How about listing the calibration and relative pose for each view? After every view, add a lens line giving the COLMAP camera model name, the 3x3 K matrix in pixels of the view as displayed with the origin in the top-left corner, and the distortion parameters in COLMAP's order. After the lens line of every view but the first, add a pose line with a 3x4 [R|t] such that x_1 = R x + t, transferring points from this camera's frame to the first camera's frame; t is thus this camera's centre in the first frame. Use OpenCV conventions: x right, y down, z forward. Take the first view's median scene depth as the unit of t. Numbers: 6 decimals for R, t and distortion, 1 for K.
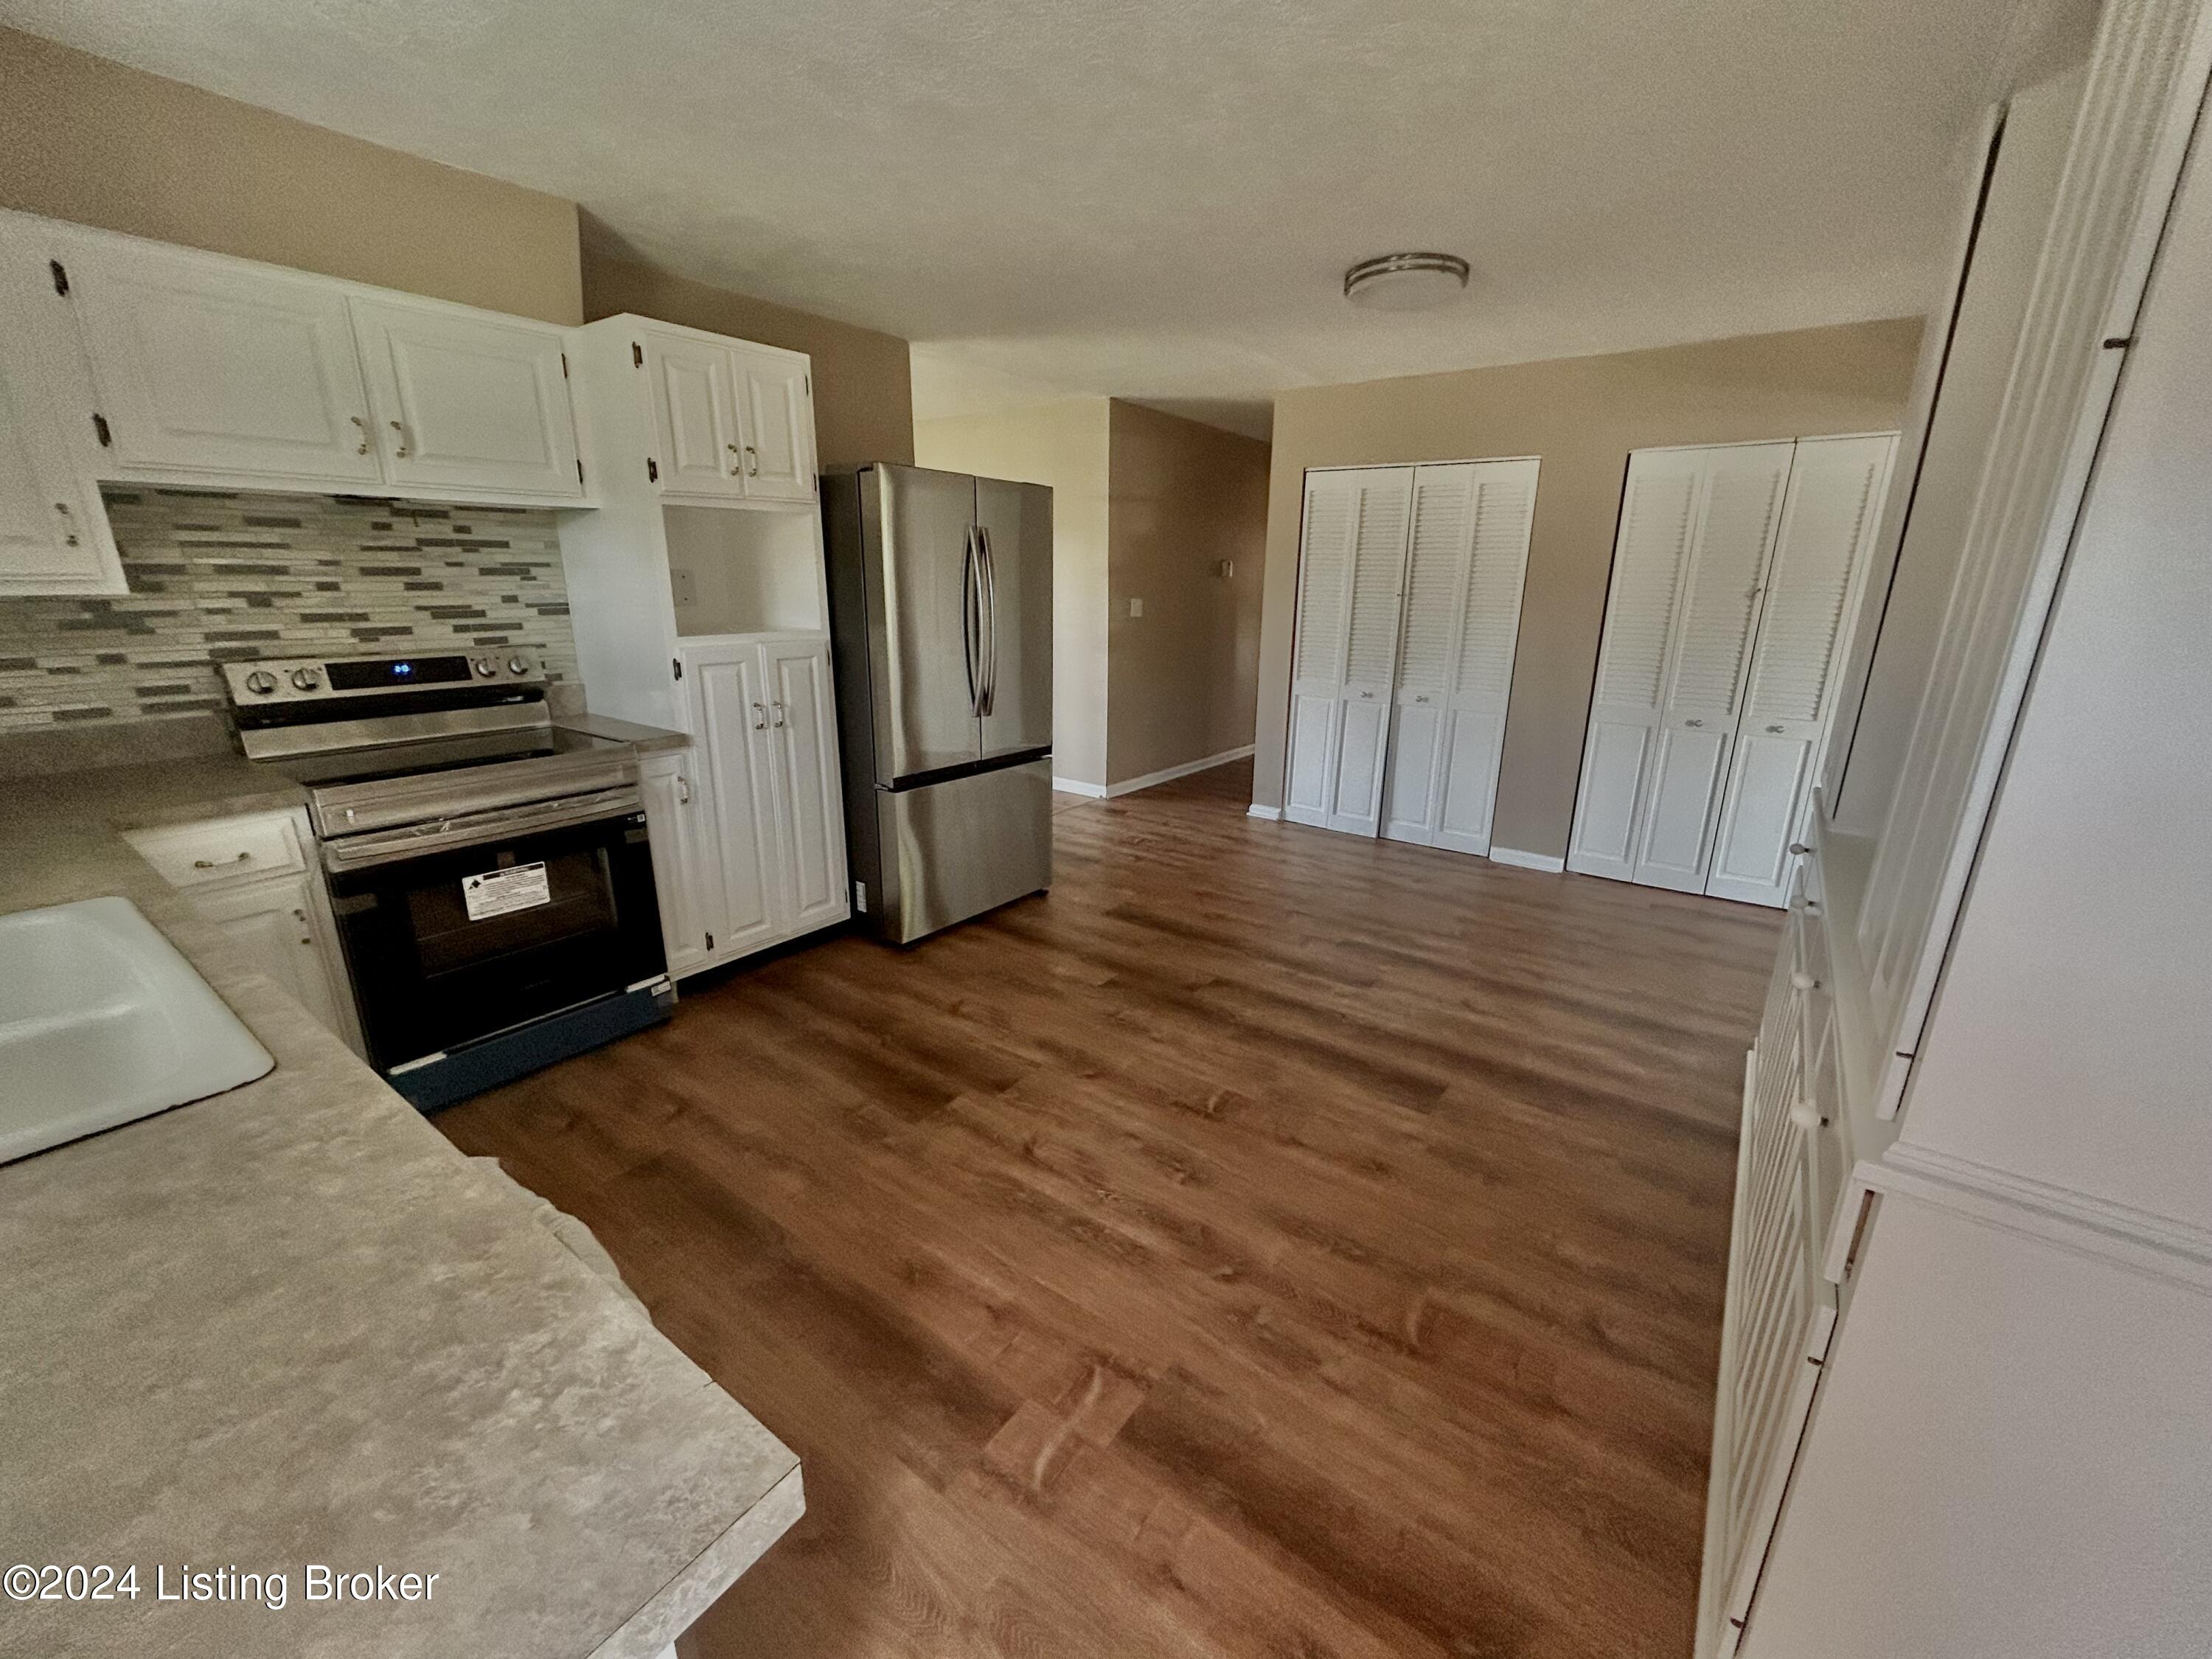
lens RADIAL K [[886.6, 0, 1119.3], [0, 886.6, 821.9], [0, 0, 1]] dist [0.000302, 0.000070]
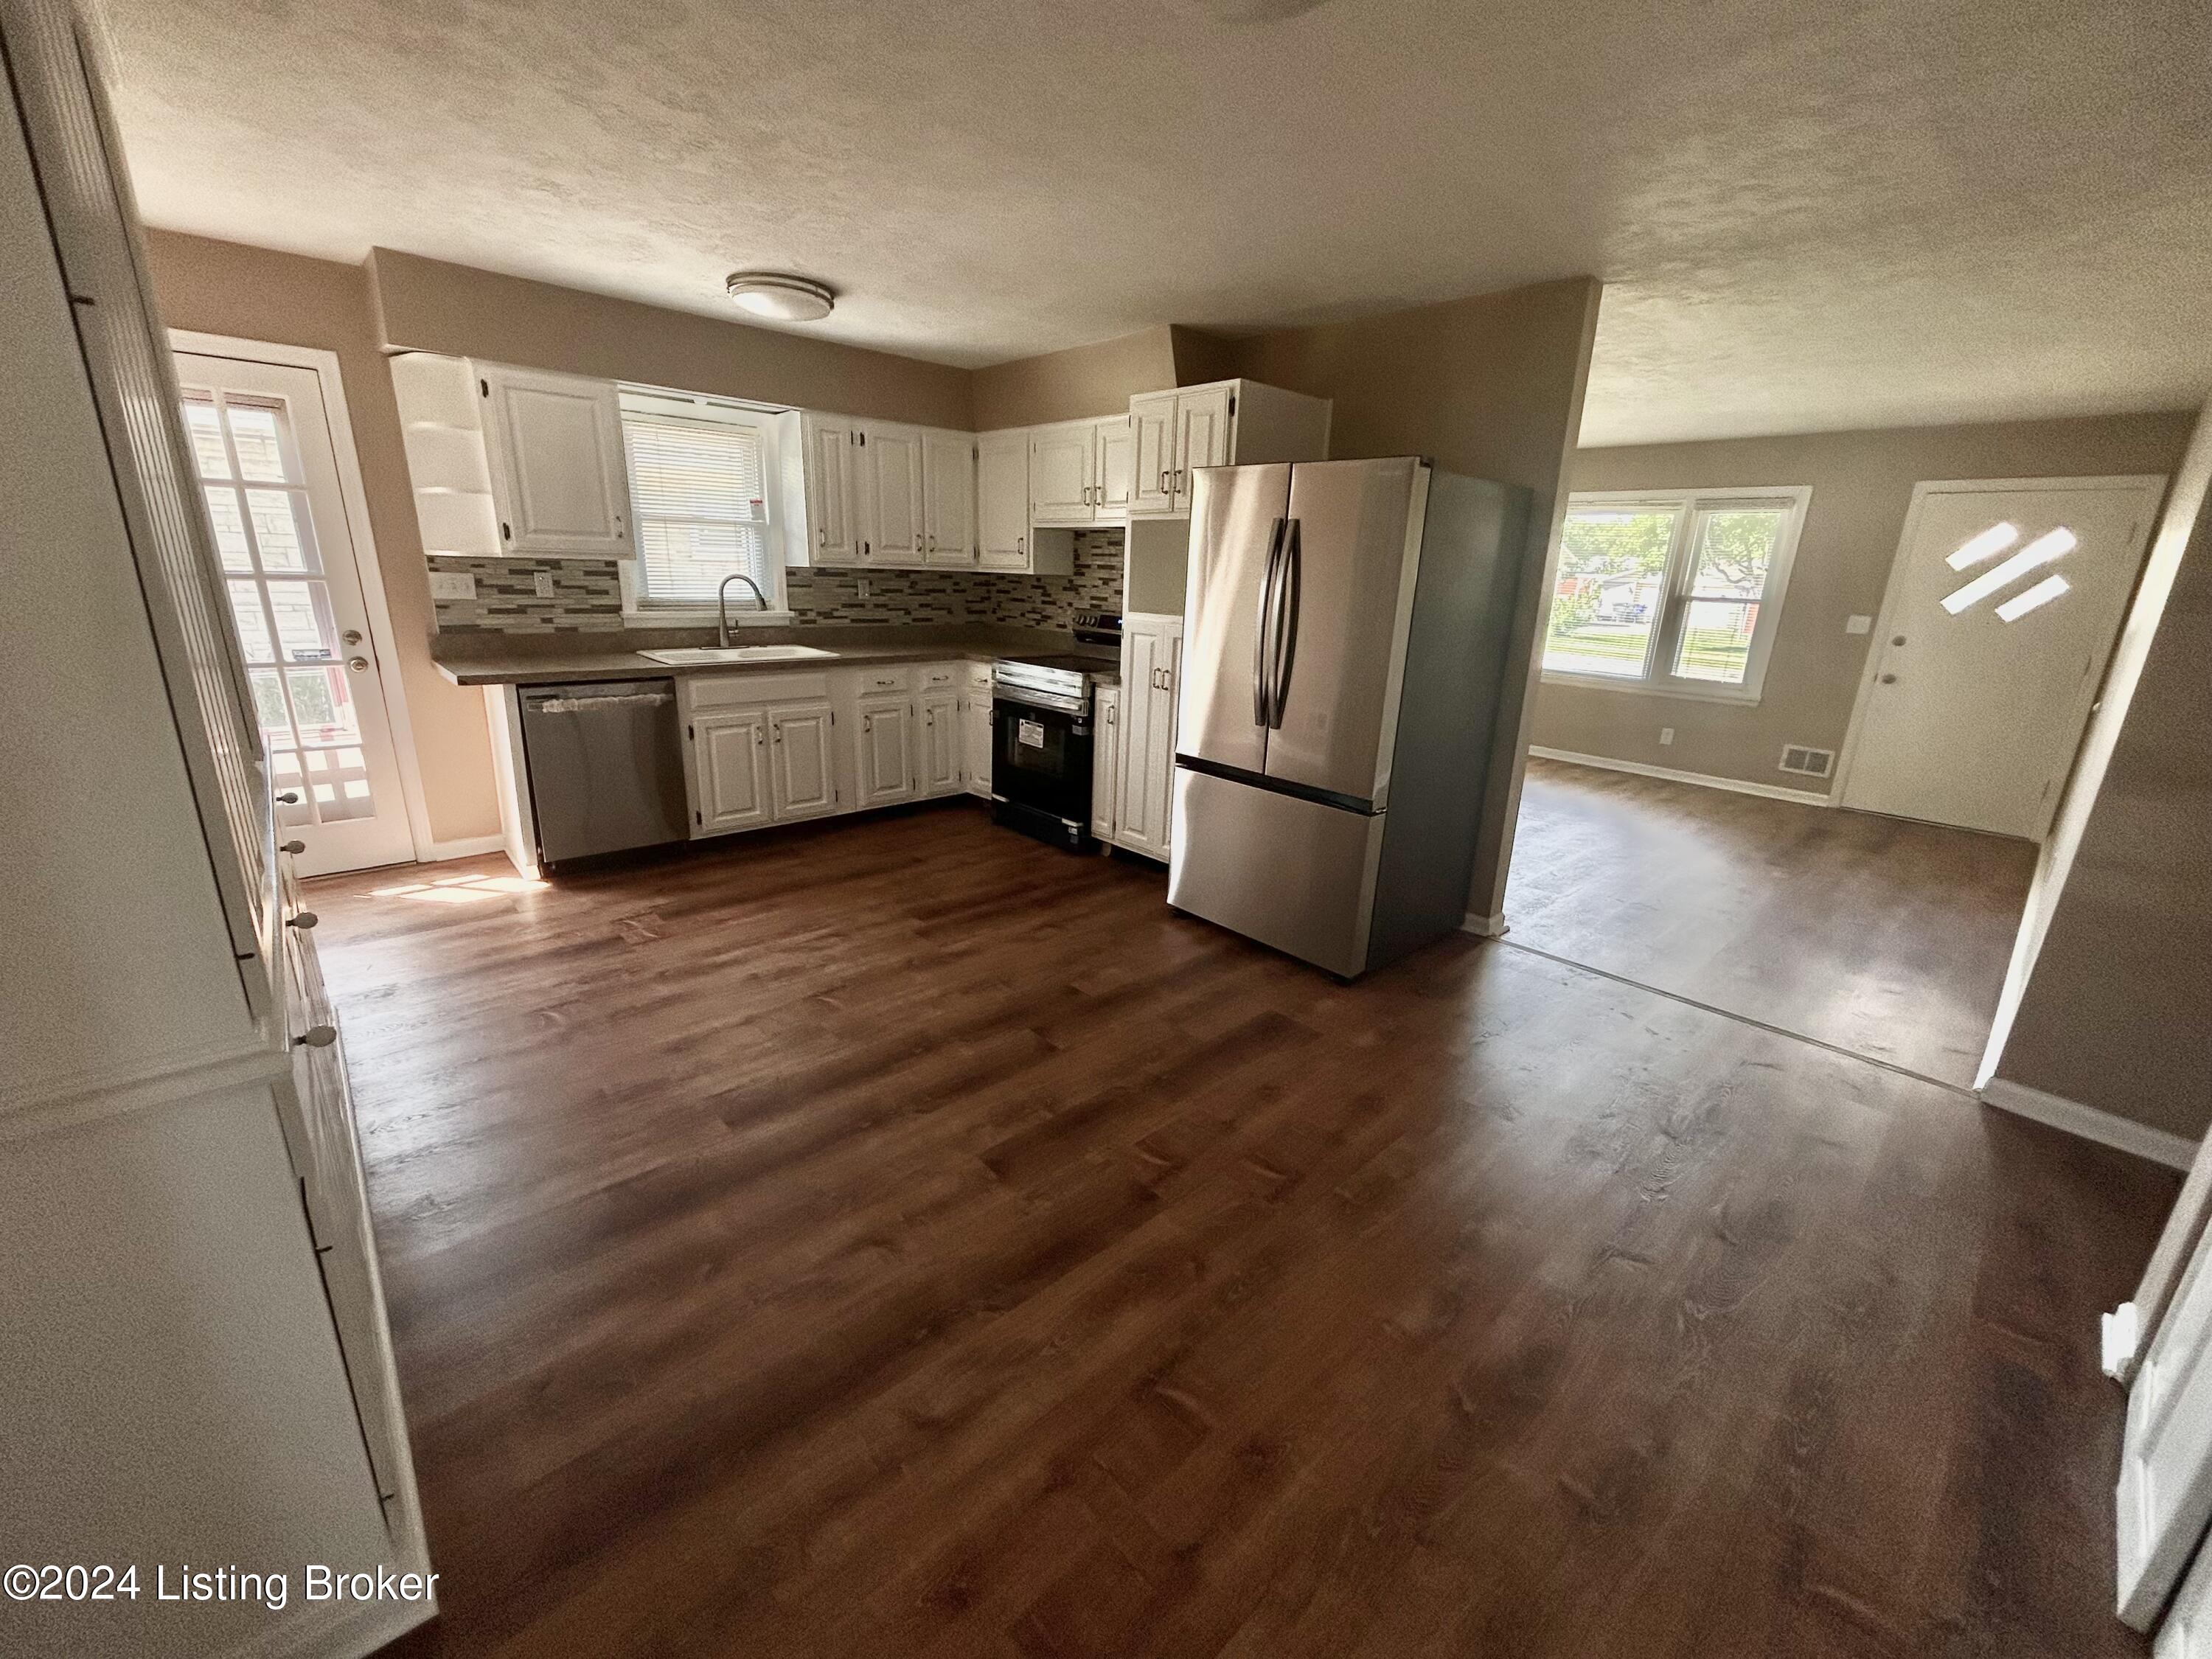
lens RADIAL K [[891.5, 0, 1111.6], [0, 891.5, 827.2], [0, 0, 1]] dist [-0.000236, -0.000047]
pose [[-0.200875, 0.254598, -0.945954, 1.114472], [-0.304132, 0.901713, 0.307274, -0.375265], [0.931210, 0.349419, -0.103700, 1.422999]]
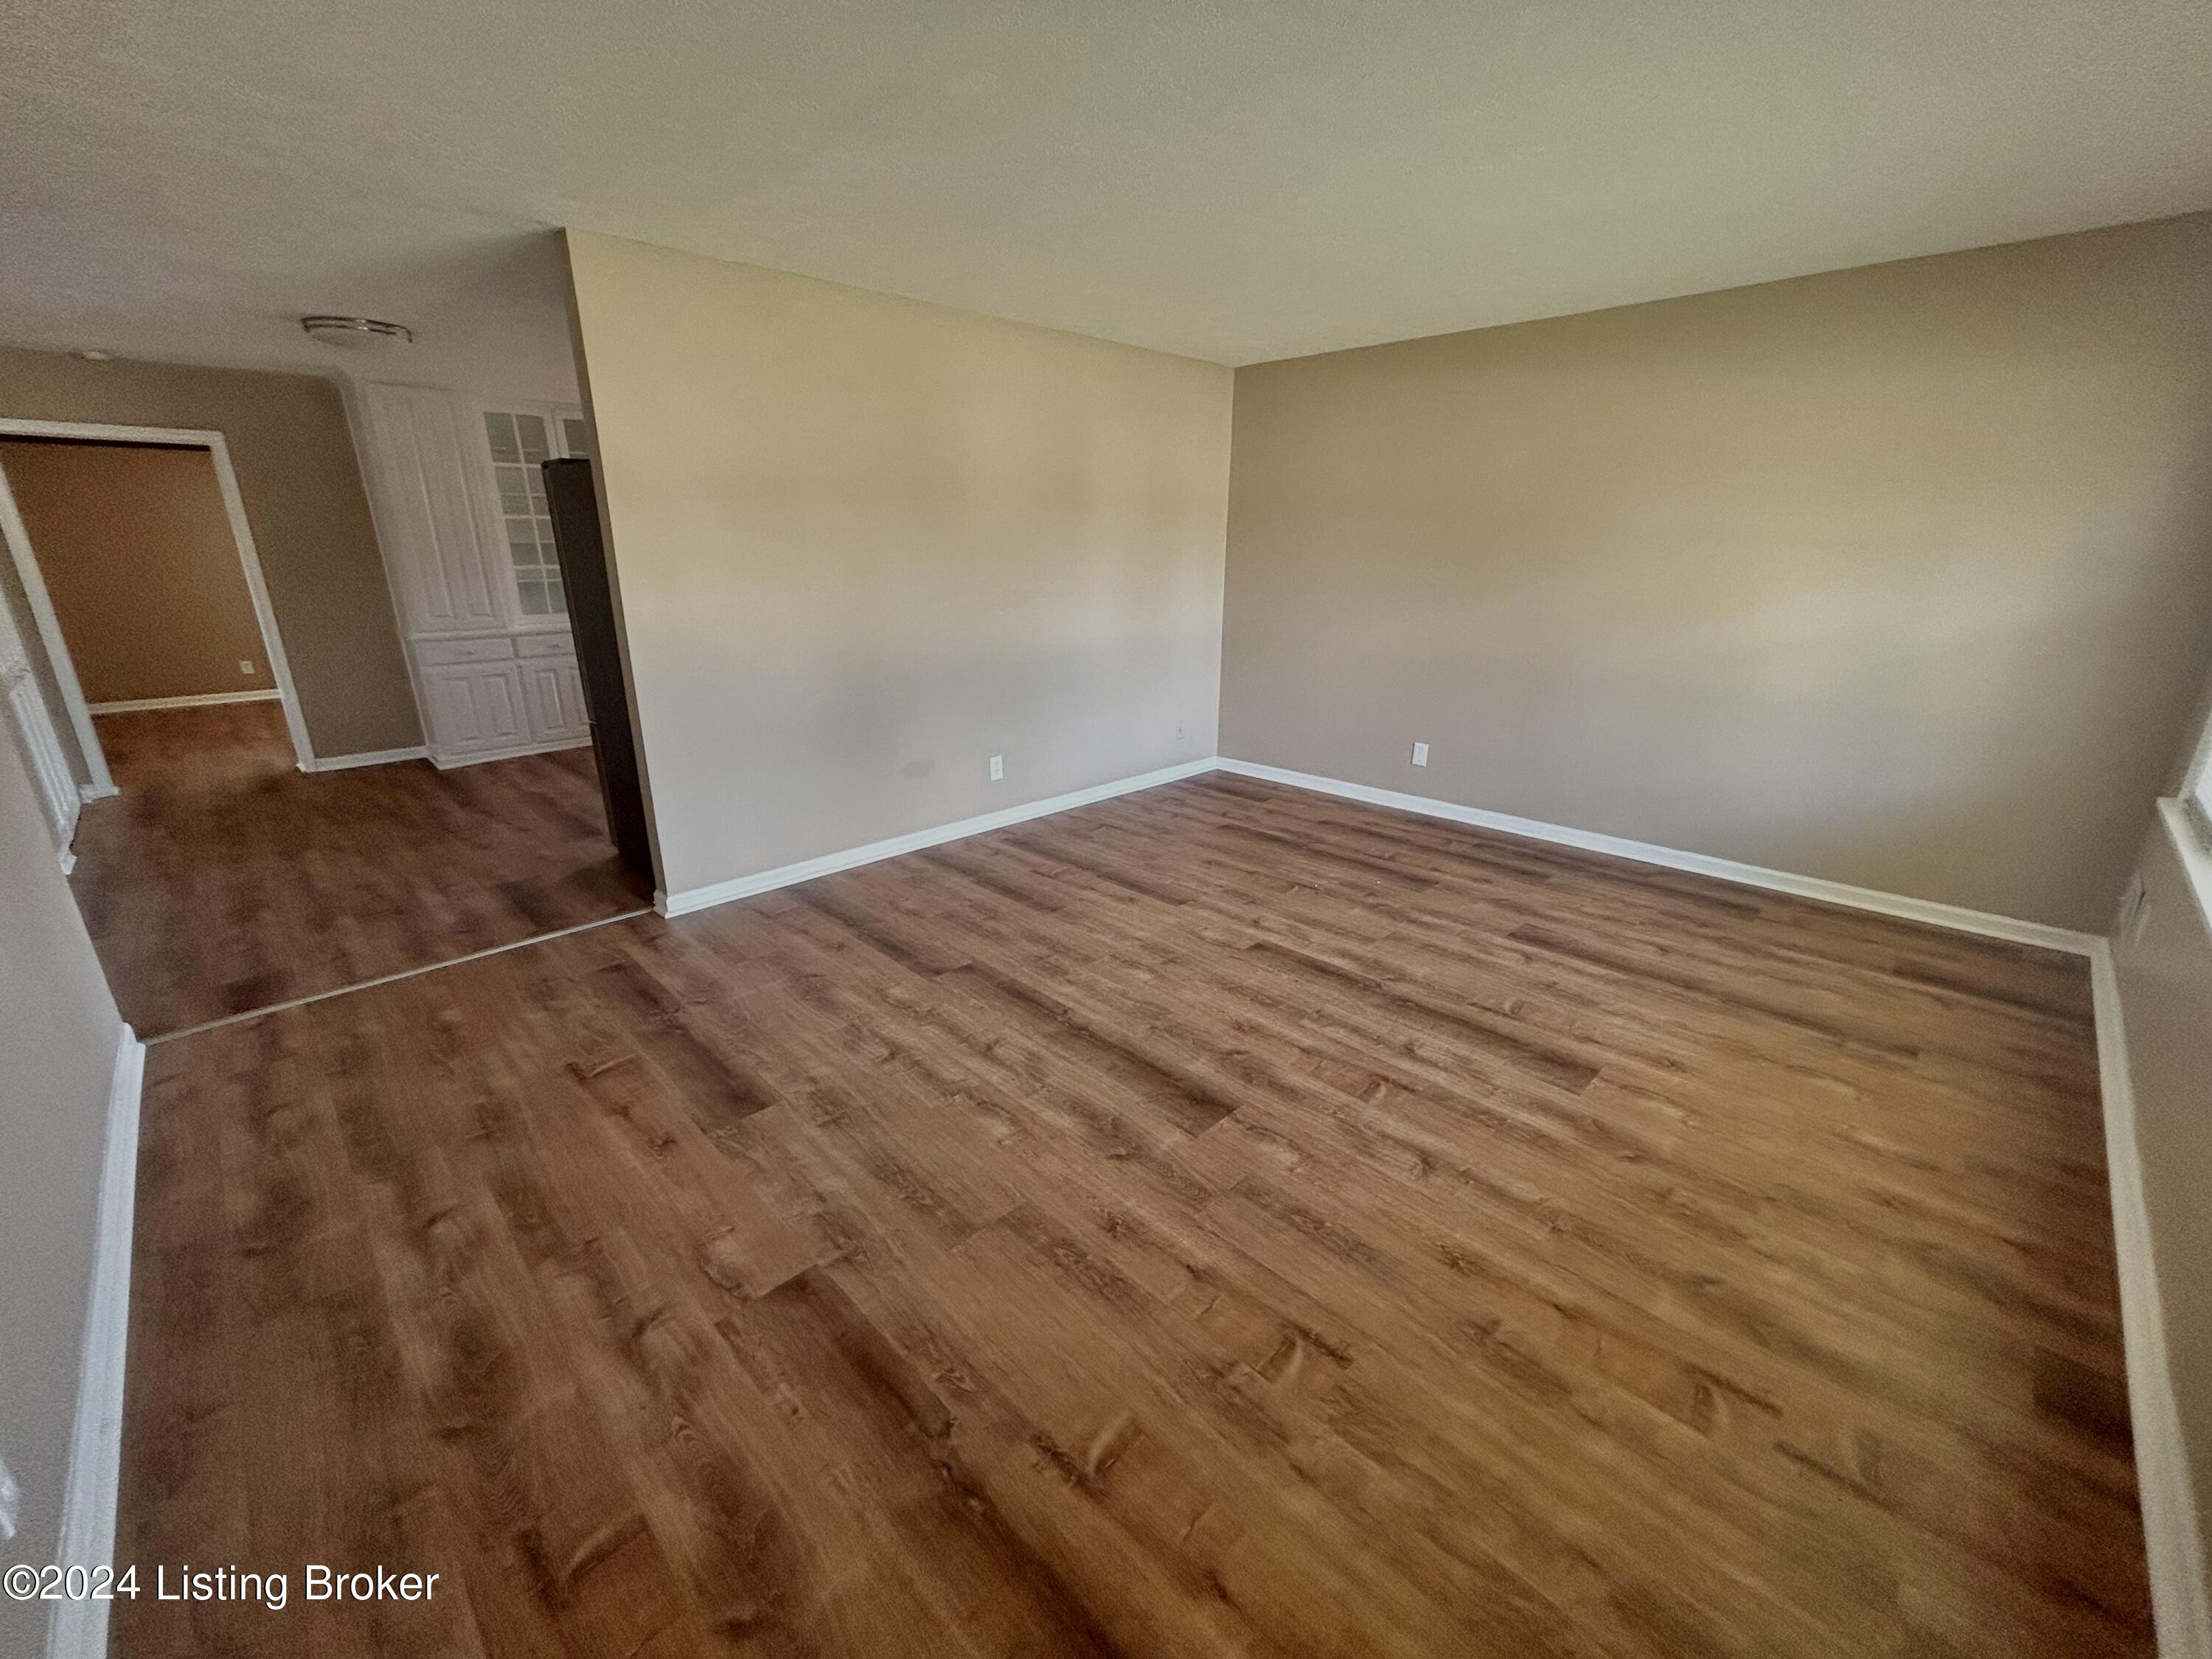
lens RADIAL K [[892.1, 0, 1110.8], [0, 892.1, 827.4], [0, 0, 1]] dist [-0.000437, 0.000176]
pose [[-0.986832, -0.066017, 0.147661, -1.322413], [0.026650, 0.834074, 0.551008, -0.856516], [-0.159537, 0.547688, -0.821332, 2.942852]]
